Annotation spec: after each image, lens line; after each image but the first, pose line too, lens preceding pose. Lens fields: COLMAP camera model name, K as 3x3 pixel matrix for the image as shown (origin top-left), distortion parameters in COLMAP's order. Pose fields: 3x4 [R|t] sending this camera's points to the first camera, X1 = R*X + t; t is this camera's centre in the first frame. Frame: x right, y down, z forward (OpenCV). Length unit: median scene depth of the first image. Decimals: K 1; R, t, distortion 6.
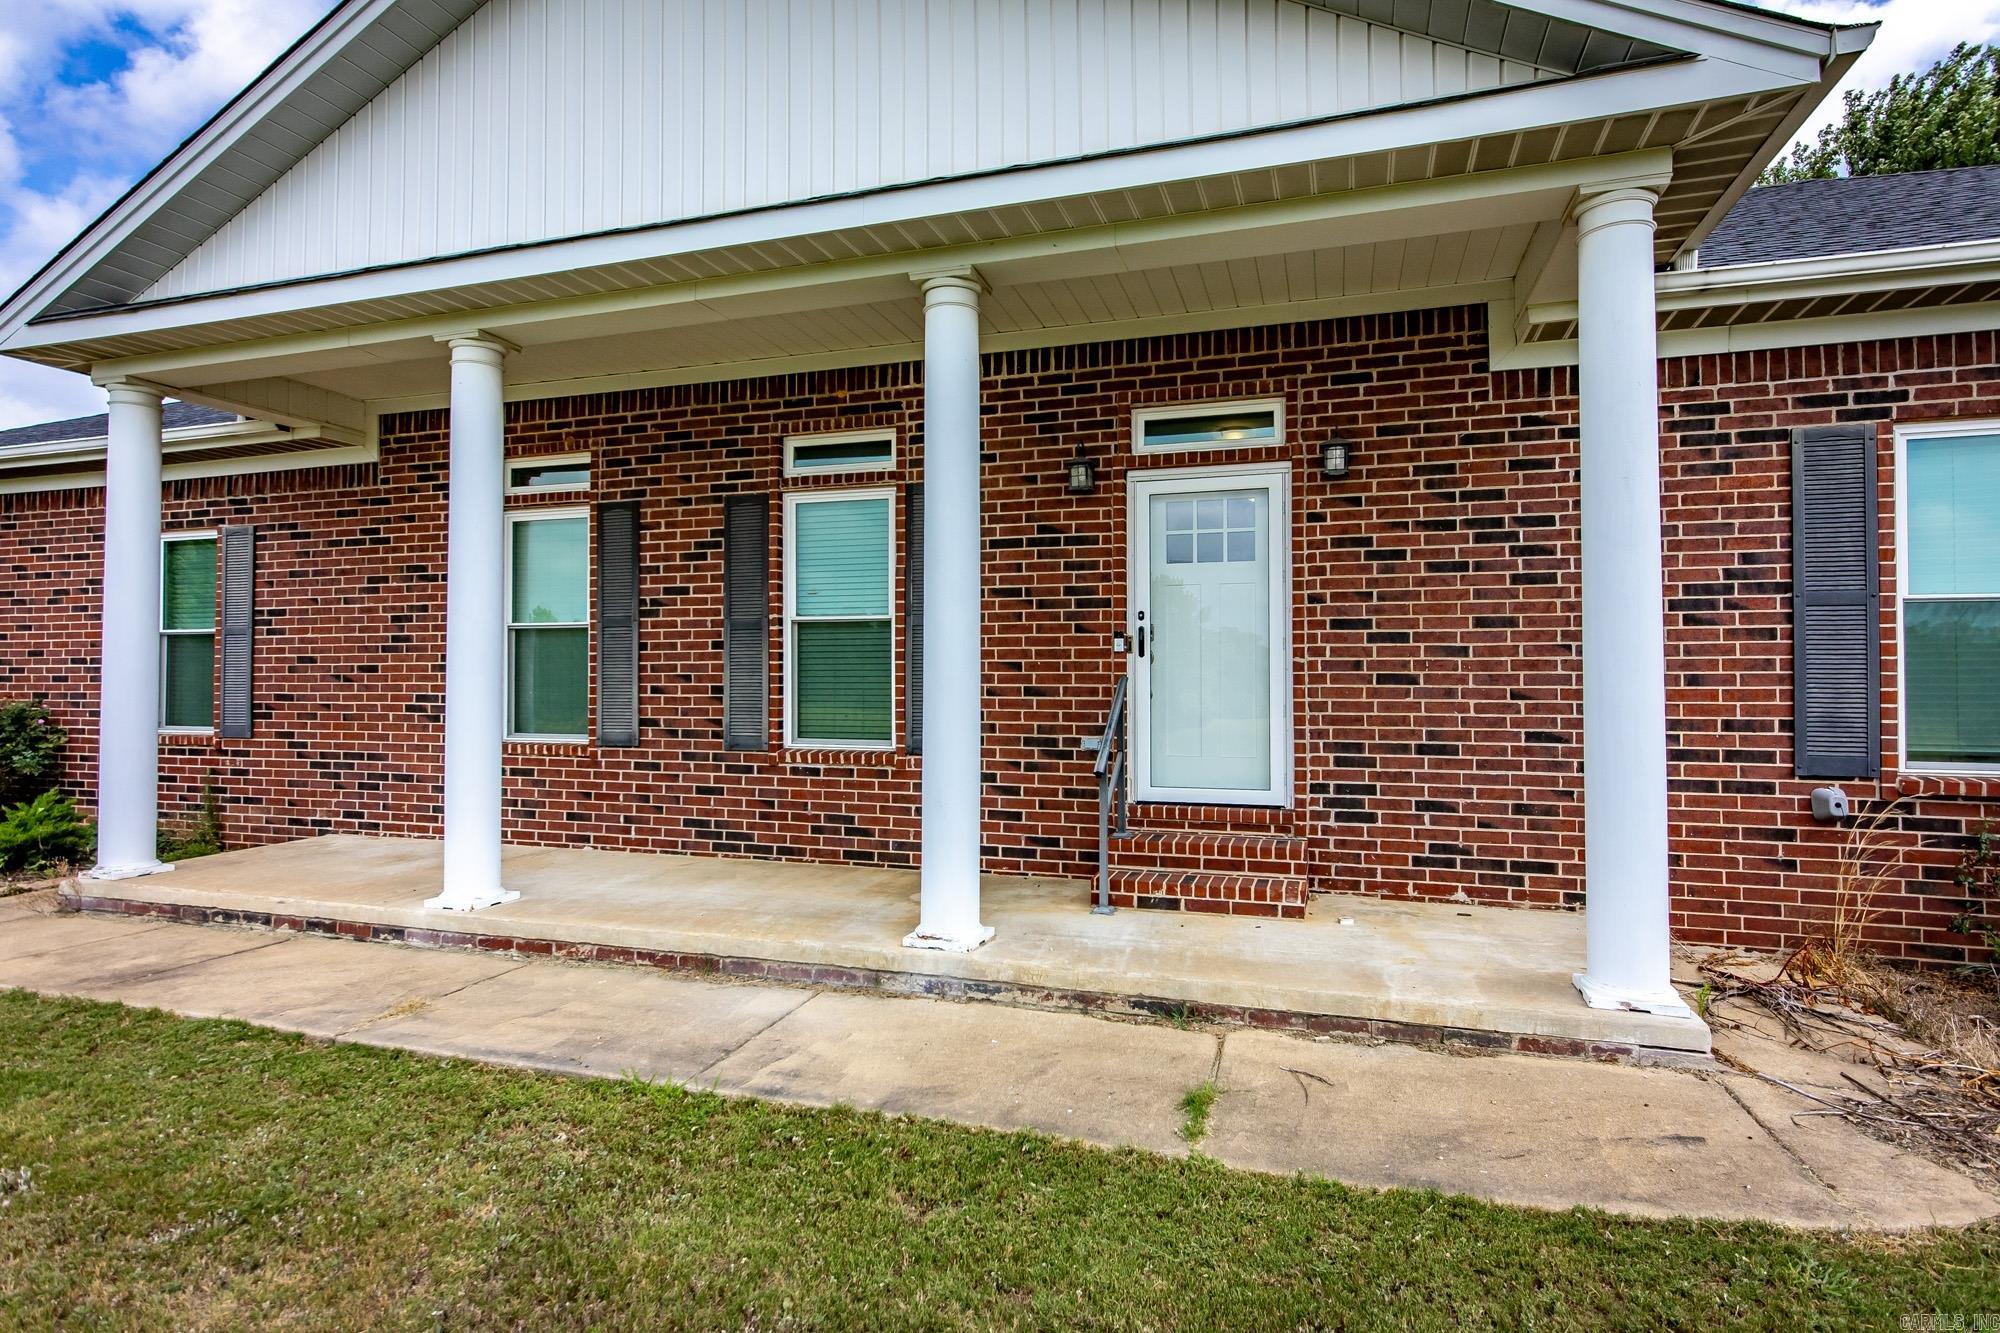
lens RADIAL K [[1003.7, 0, 1014.9], [0, 1003.7, 669.9], [0, 0, 1]] dist [-0.002828, 0.000416]
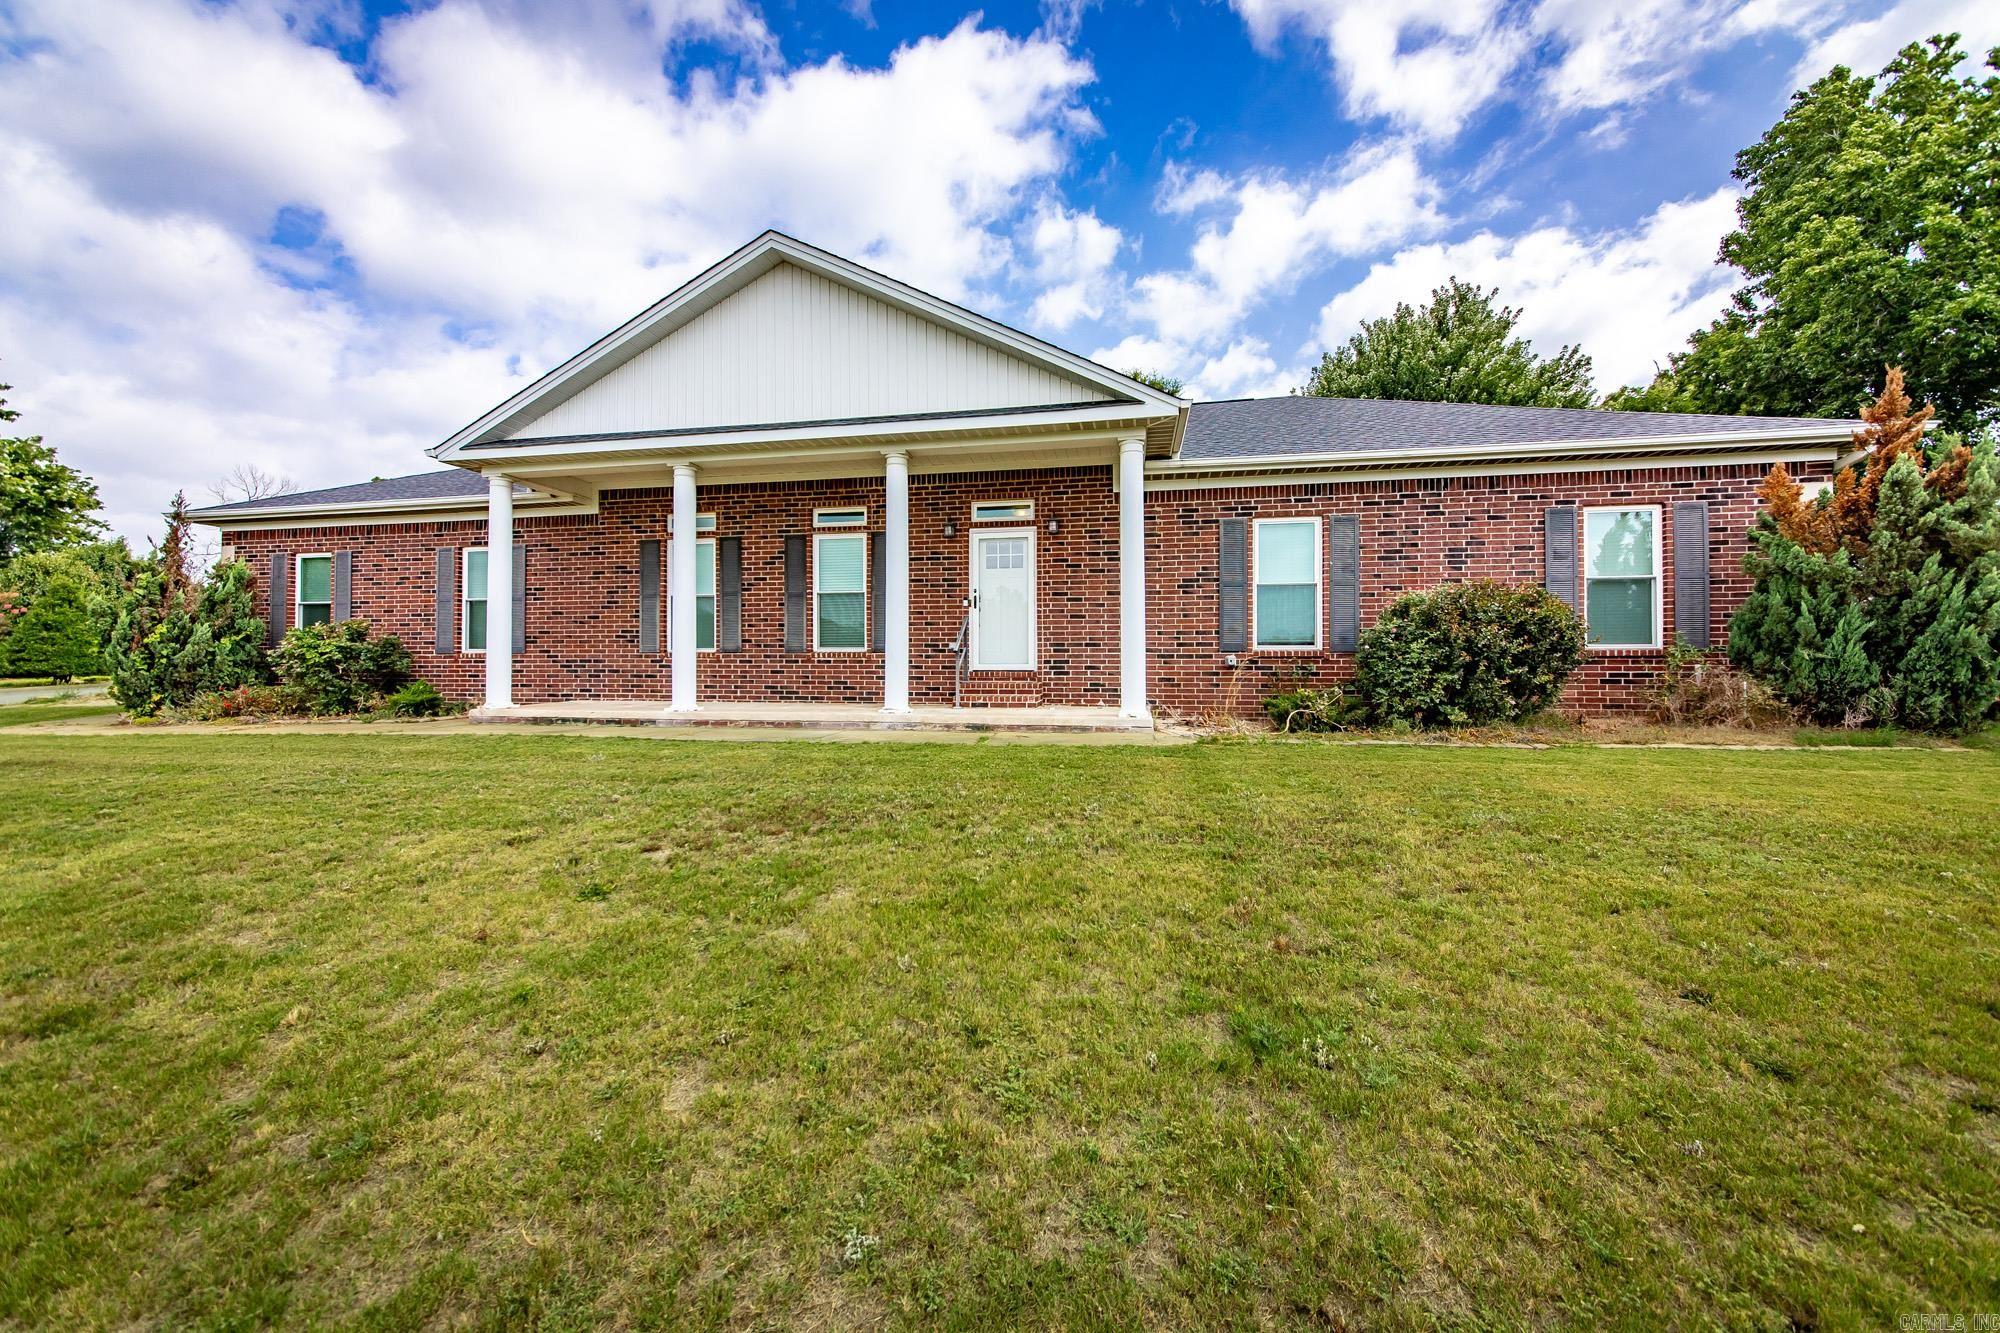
lens RADIAL K [[732.3, 0, 990.1], [0, 732.3, 664.7], [0, 0, 1]] dist [-0.006843, 0.001266]
pose [[0.994247, 0.002376, 0.107088, -0.018771], [-0.002805, 0.999989, 0.003854, 0.097613], [-0.107077, -0.004132, 0.994242, -0.610958]]
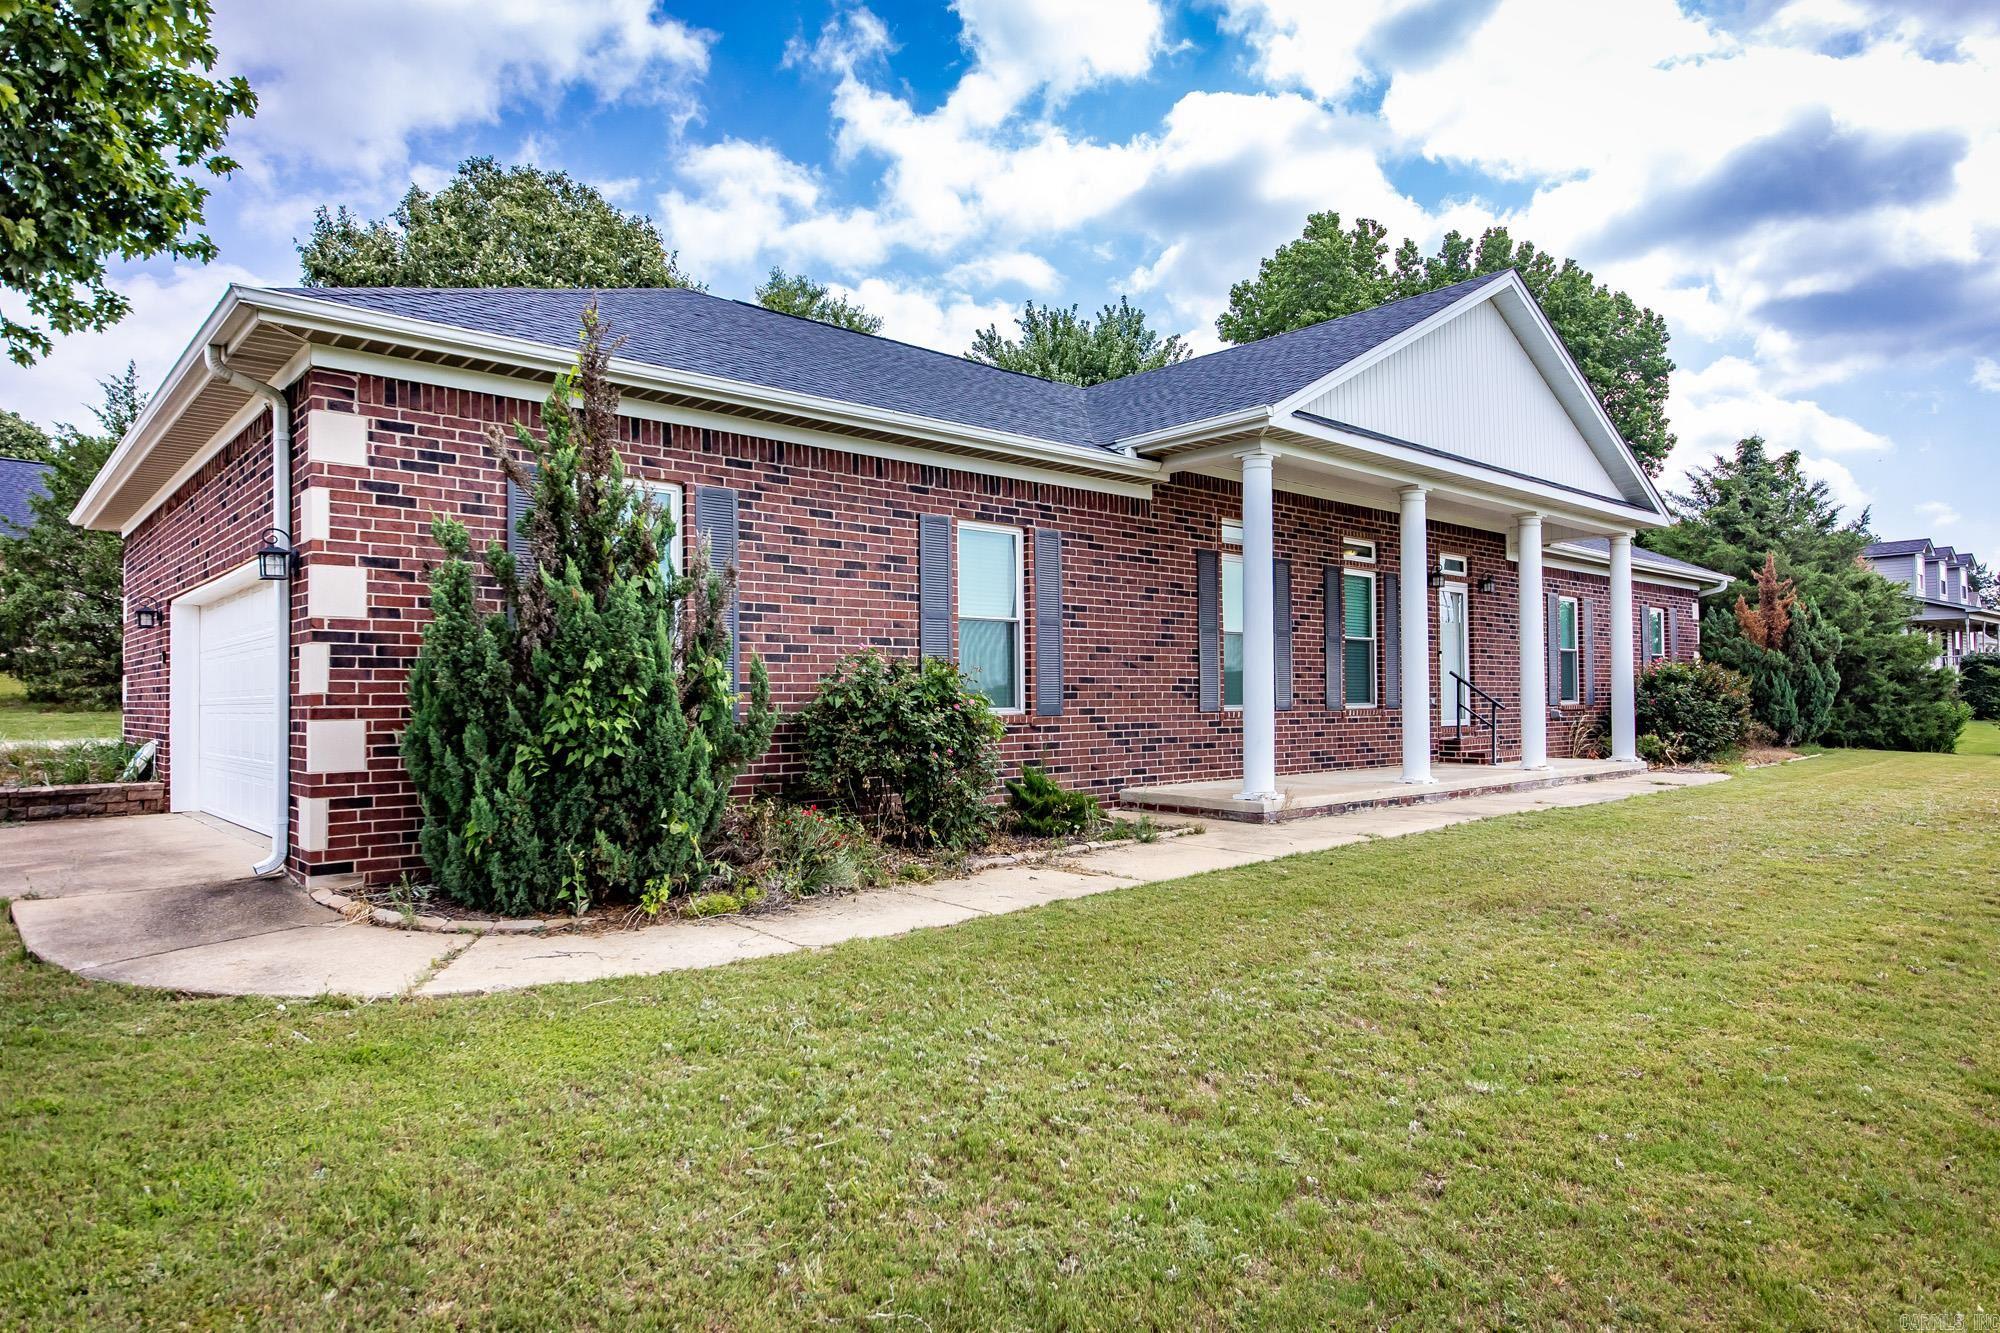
lens RADIAL K [[1196.4, 0, 1008.1], [0, 1196.4, 682.5], [0, 0, 1]] dist [-0.025291, 0.000160]
pose [[0.504026, 0.008710, 0.863645, -2.393025], [-0.000775, 0.999953, -0.009632, 0.052631], [-0.863688, 0.004185, 0.504009, 0.431848]]
